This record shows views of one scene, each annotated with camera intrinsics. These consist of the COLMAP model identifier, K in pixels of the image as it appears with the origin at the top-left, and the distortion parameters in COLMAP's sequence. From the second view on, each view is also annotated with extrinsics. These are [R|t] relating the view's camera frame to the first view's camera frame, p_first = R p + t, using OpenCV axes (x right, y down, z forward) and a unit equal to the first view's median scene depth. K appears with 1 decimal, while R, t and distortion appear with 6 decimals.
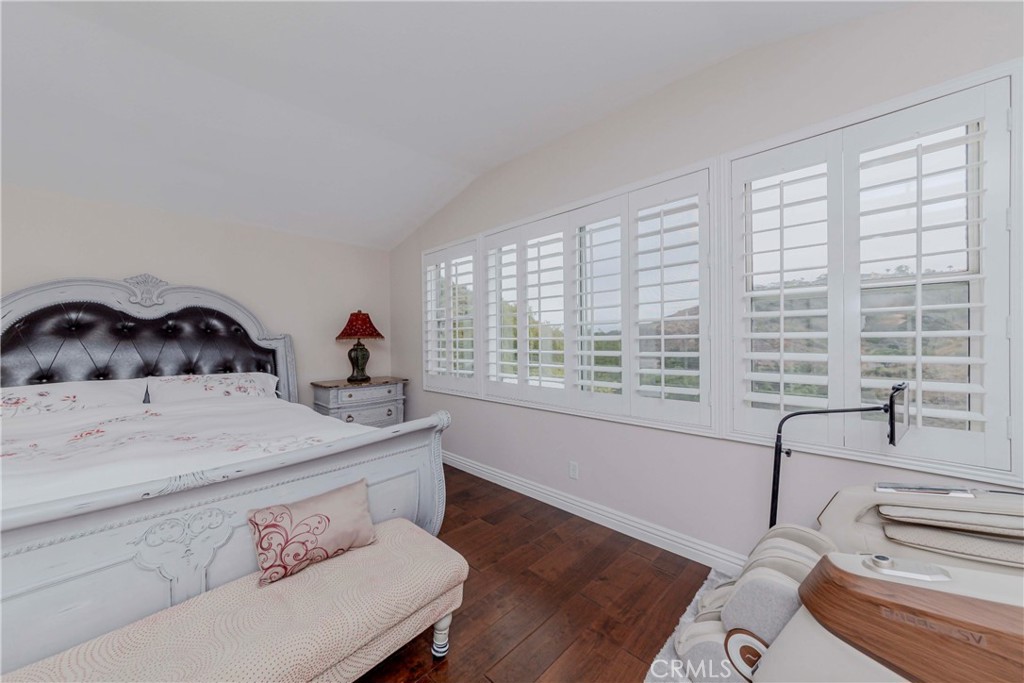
lens RADIAL K [[357.6, 0, 512.0], [0, 357.6, 337.4], [0, 0, 1]] dist [-0.008888, 0.000166]
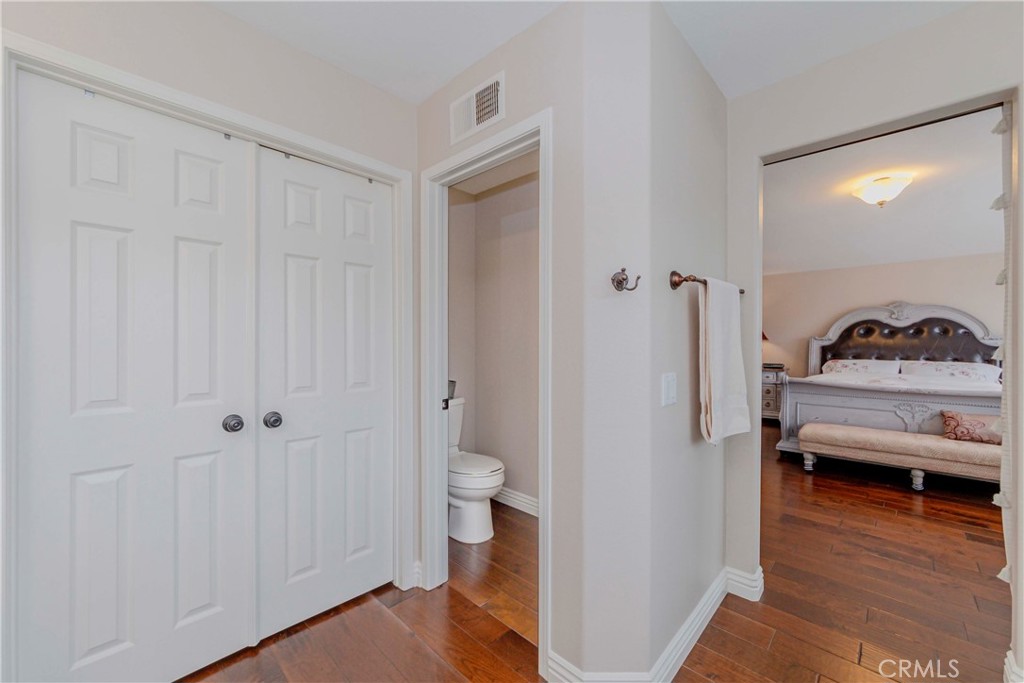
lens RADIAL K [[398.5, 0, 504.6], [0, 398.5, 345.1], [0, 0, 1]] dist [-0.009765, 0.000223]
pose [[-0.016955, 0.015092, -0.999742, 0.920498], [0.005616, 0.999872, 0.014998, -0.004112], [0.999840, -0.005360, -0.017037, -0.892688]]
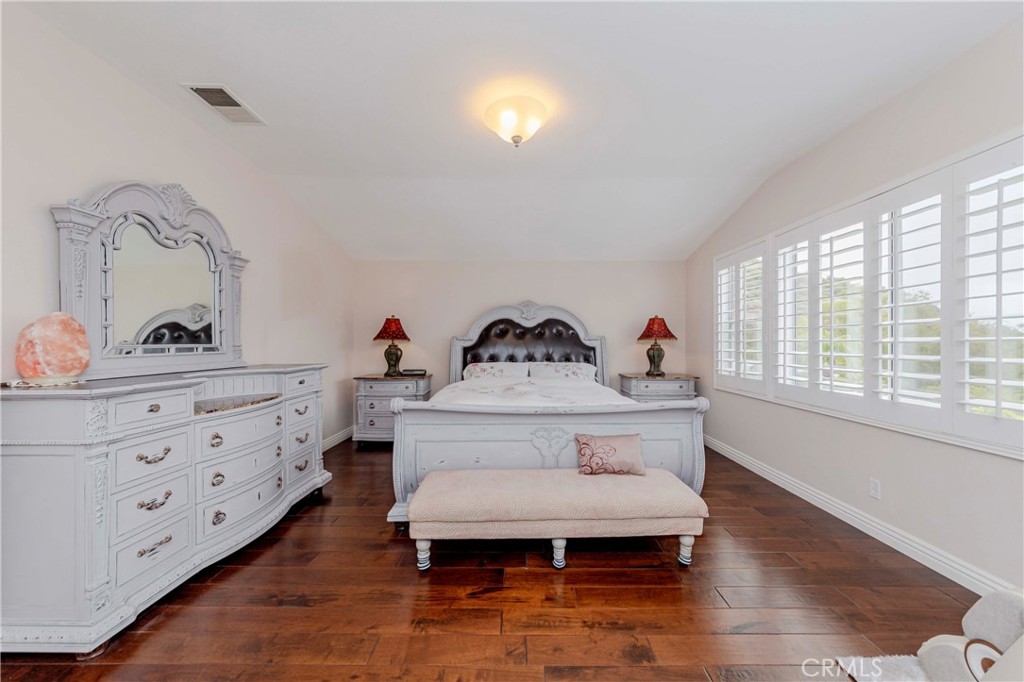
lens RADIAL K [[372.8, 0, 516.3], [0, 372.8, 339.6], [0, 0, 1]] dist [-0.000442, 0.000146]
pose [[0.686350, 0.002845, -0.727266, 0.201901], [-0.003909, 0.999992, 0.000223, 0.005360], [0.727261, 0.002690, 0.686356, -0.244802]]
